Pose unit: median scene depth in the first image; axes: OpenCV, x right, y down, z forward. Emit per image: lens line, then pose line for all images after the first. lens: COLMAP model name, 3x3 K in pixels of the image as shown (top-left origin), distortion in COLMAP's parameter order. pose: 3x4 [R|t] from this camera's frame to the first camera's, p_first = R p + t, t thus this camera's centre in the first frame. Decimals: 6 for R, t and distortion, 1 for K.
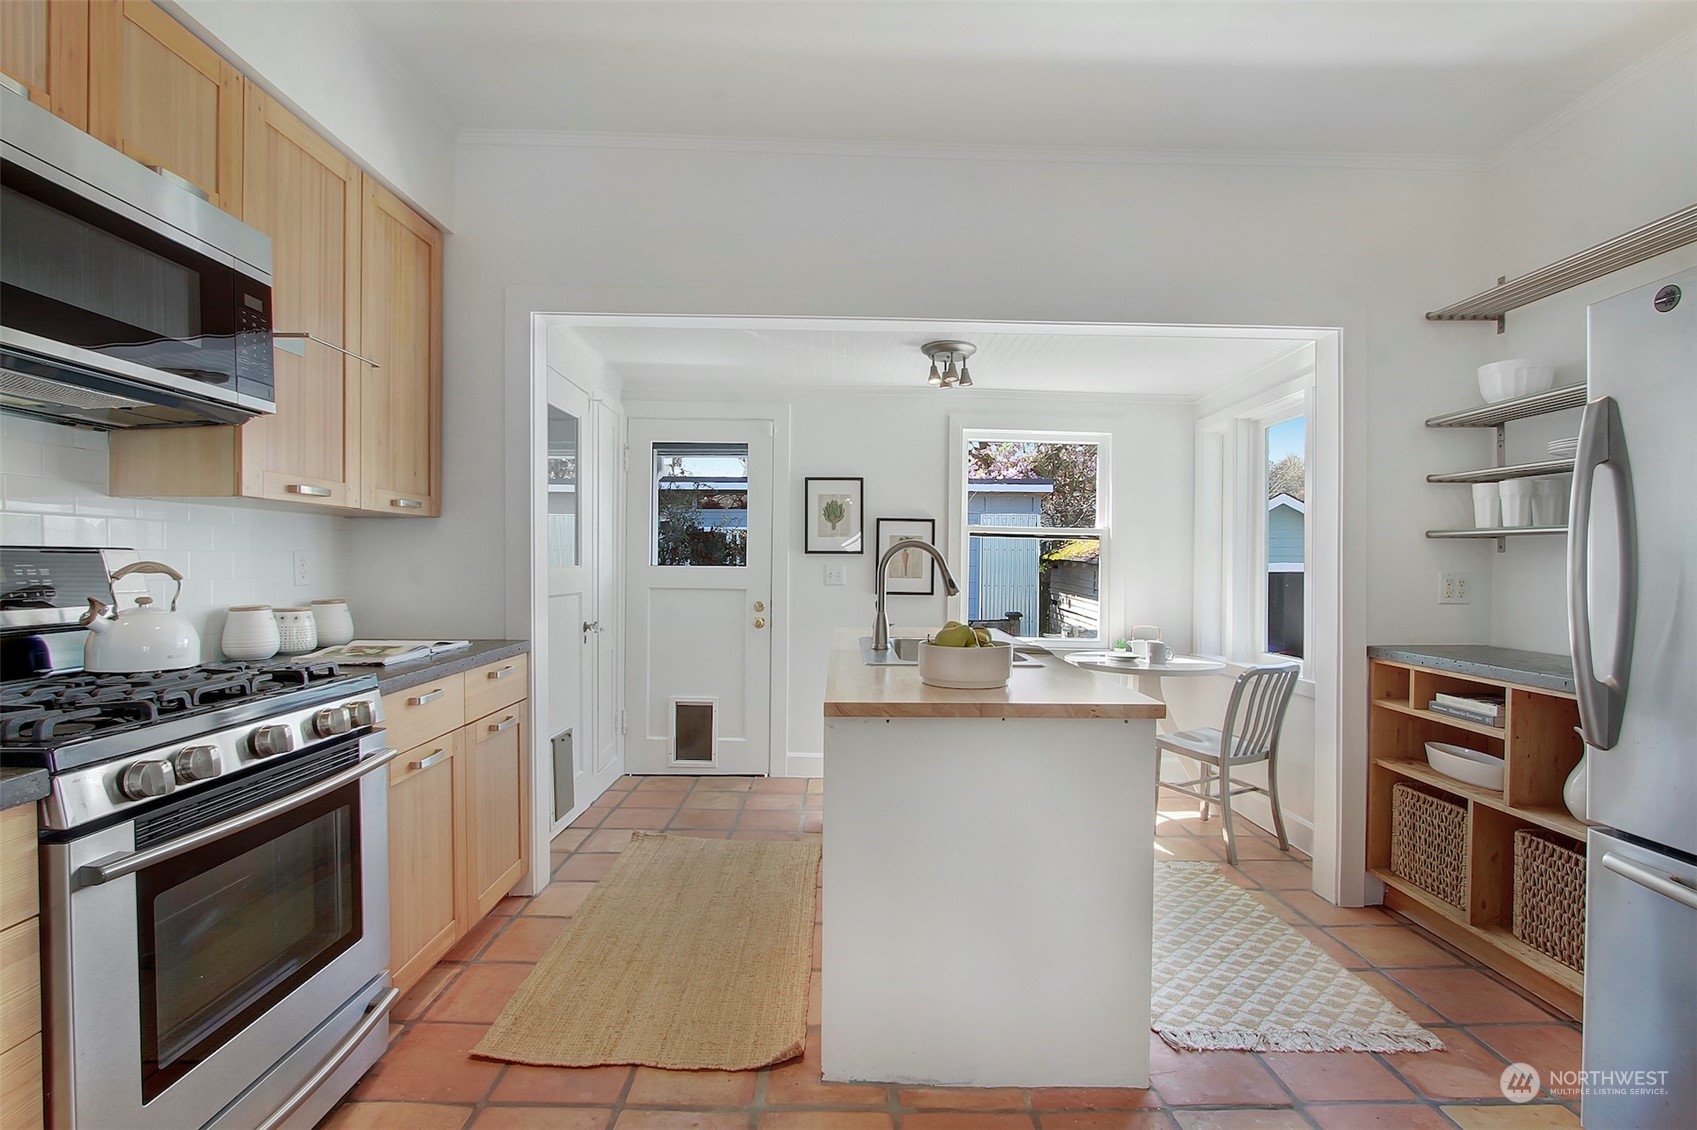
lens RADIAL K [[782.5, 0, 840.7], [0, 782.5, 582.8], [0, 0, 1]] dist [-0.023888, 0.000755]
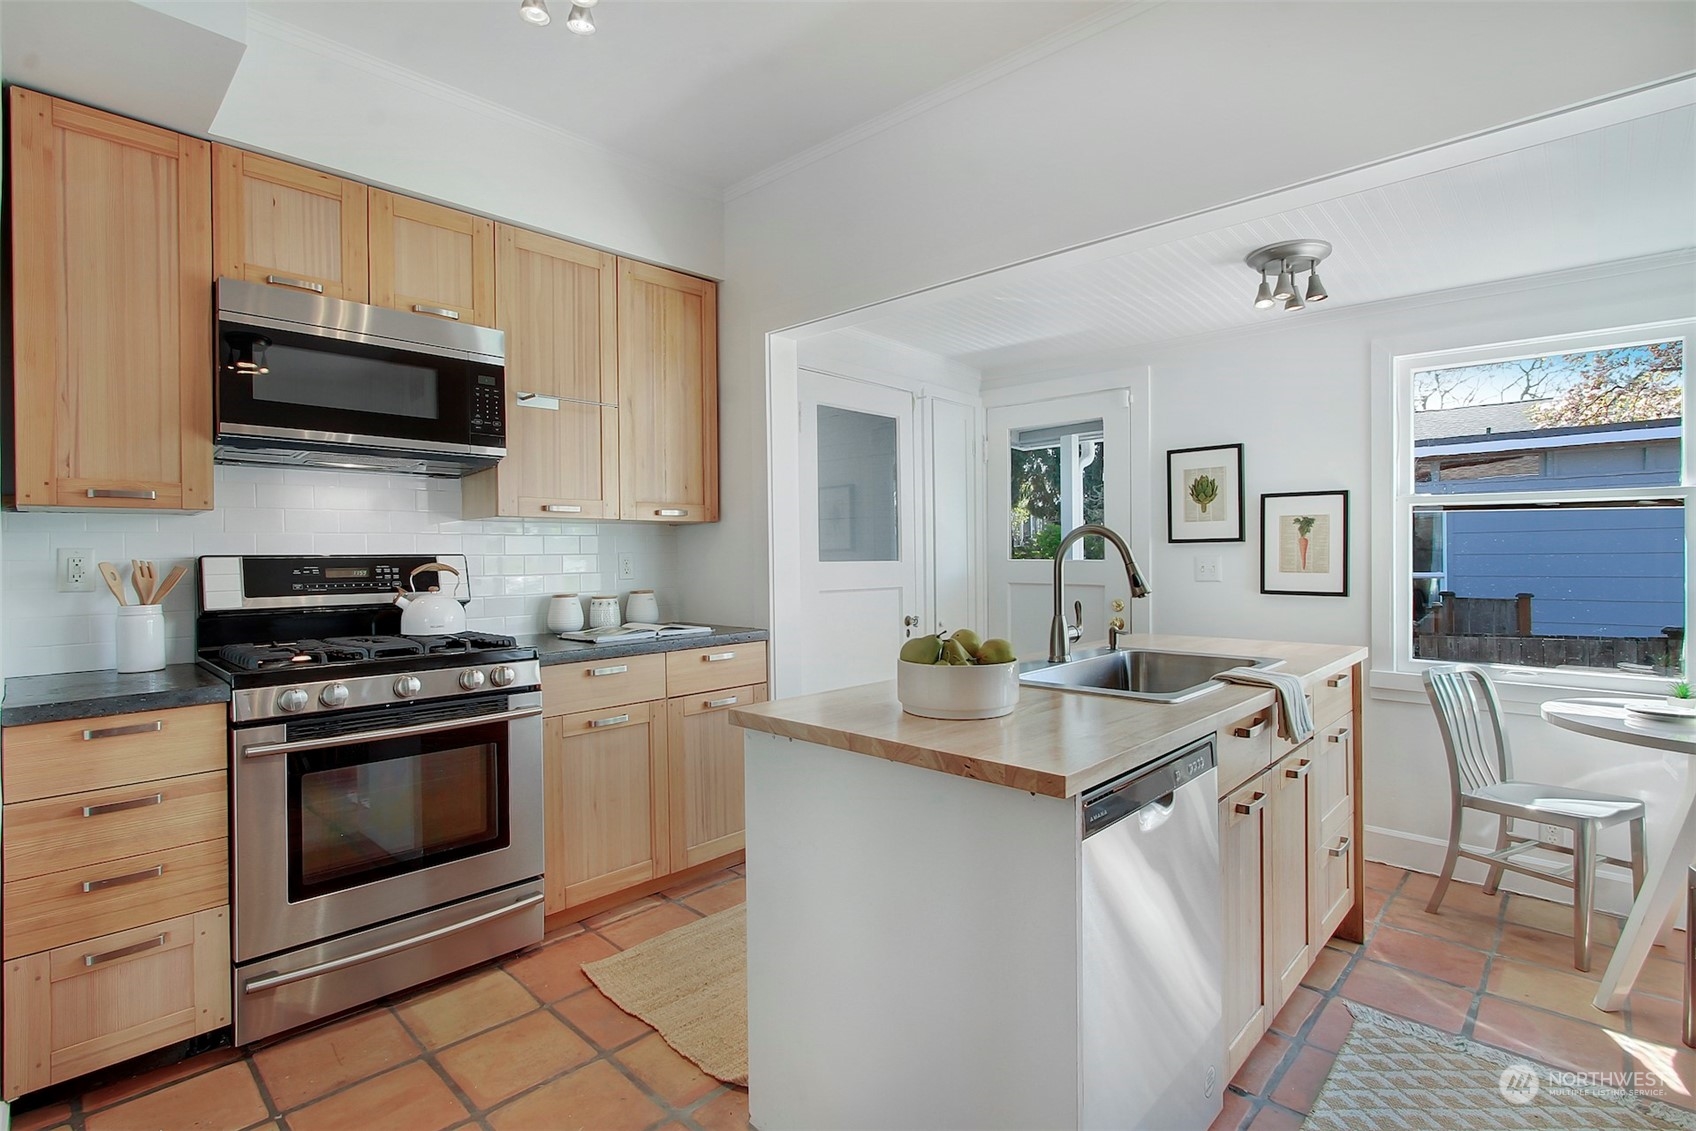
lens RADIAL K [[799.9, 0, 838.6], [0, 799.9, 567.5], [0, 0, 1]] dist [-0.016523, 0.000702]
pose [[0.717812, -0.004715, -0.696221, 0.506568], [-0.003589, 0.999939, -0.010472, -0.003614], [0.696228, 0.010016, 0.717751, 0.278893]]
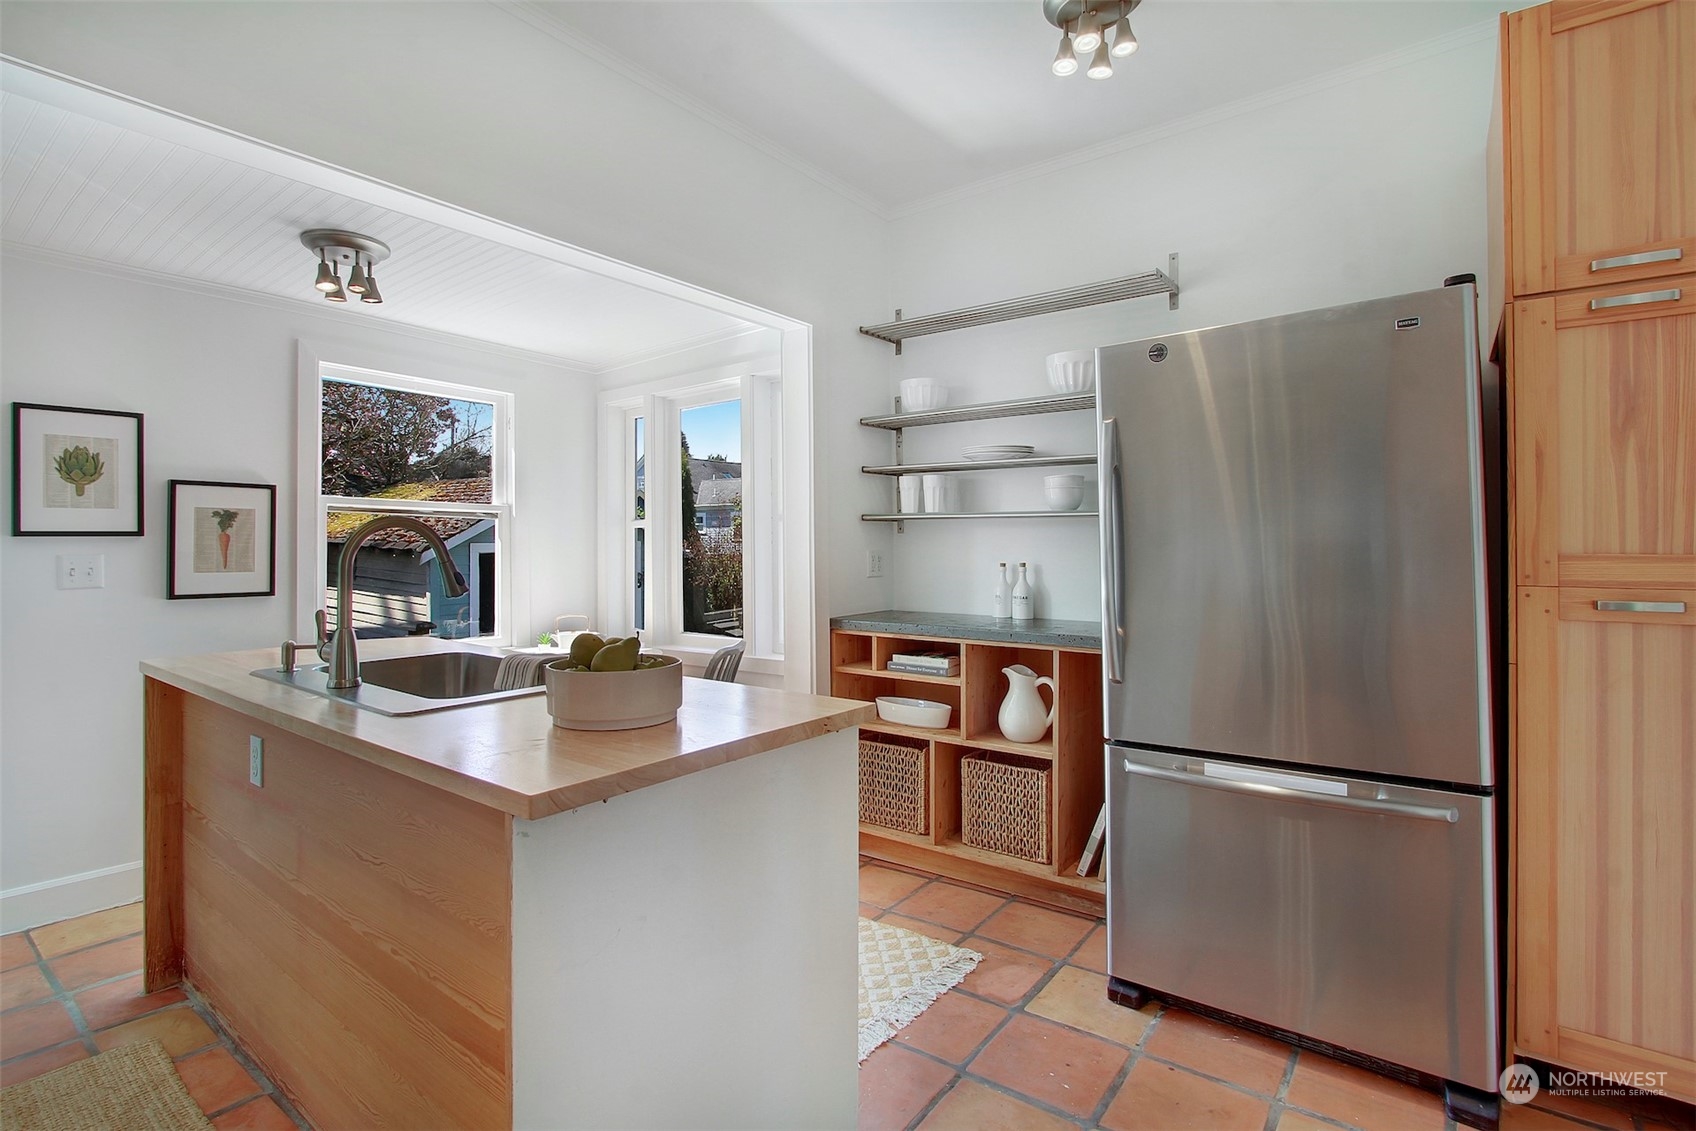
lens RADIAL K [[812.4, 0, 844.8], [0, 812.4, 542.8], [0, 0, 1]] dist [-0.020073, 0.000163]
pose [[0.606195, -0.010798, 0.795243, -0.242755], [0.030822, 0.999476, -0.009924, -0.015236], [-0.794718, 0.030527, 0.606210, 0.308634]]
